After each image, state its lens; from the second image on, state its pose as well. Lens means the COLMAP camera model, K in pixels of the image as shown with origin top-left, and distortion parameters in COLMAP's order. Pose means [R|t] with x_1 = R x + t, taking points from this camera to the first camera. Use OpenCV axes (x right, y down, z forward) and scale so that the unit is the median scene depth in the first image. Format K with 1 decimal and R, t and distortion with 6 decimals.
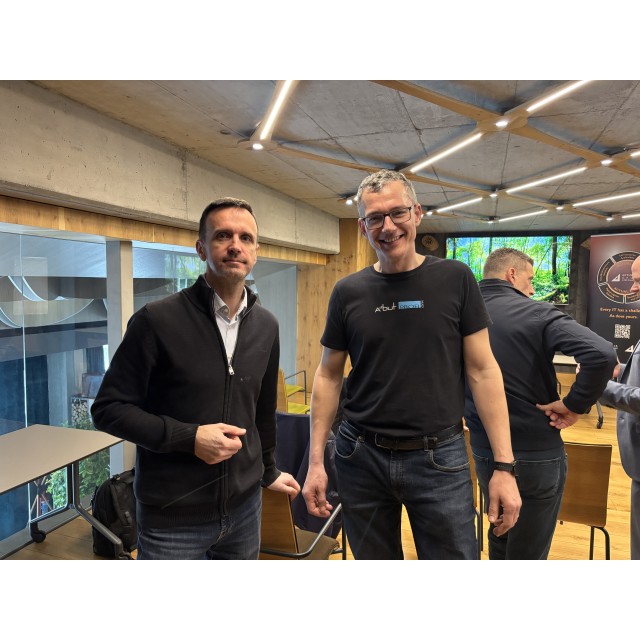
lens RADIAL K [[483.5, 0, 317.4], [0, 483.5, 325.8], [0, 0, 1]] dist [0.061409, -0.060414]
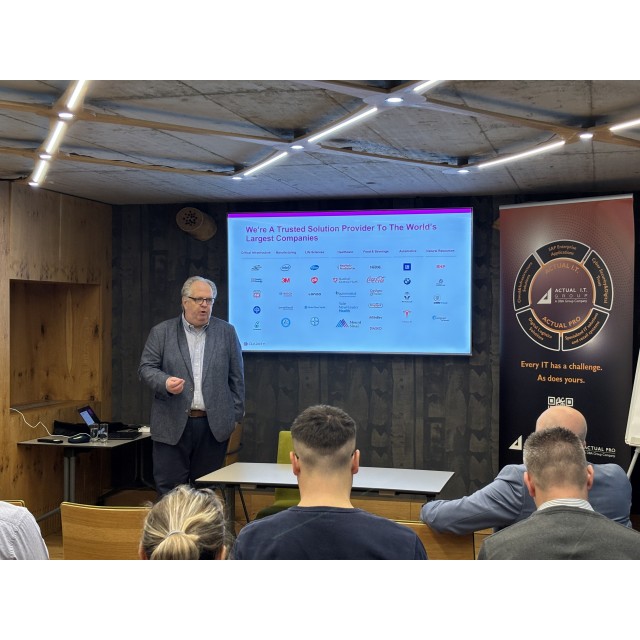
lens RADIAL K [[1020.8, 0, 318.0], [0, 1020.8, 322.7], [0, 0, 1]] dist [0.096305, 0.000000]
pose [[0.997667, -0.010204, 0.067498, 0.348868], [0.015485, 0.996819, -0.078179, -0.000090], [-0.066485, 0.079042, 0.994652, 0.050936]]
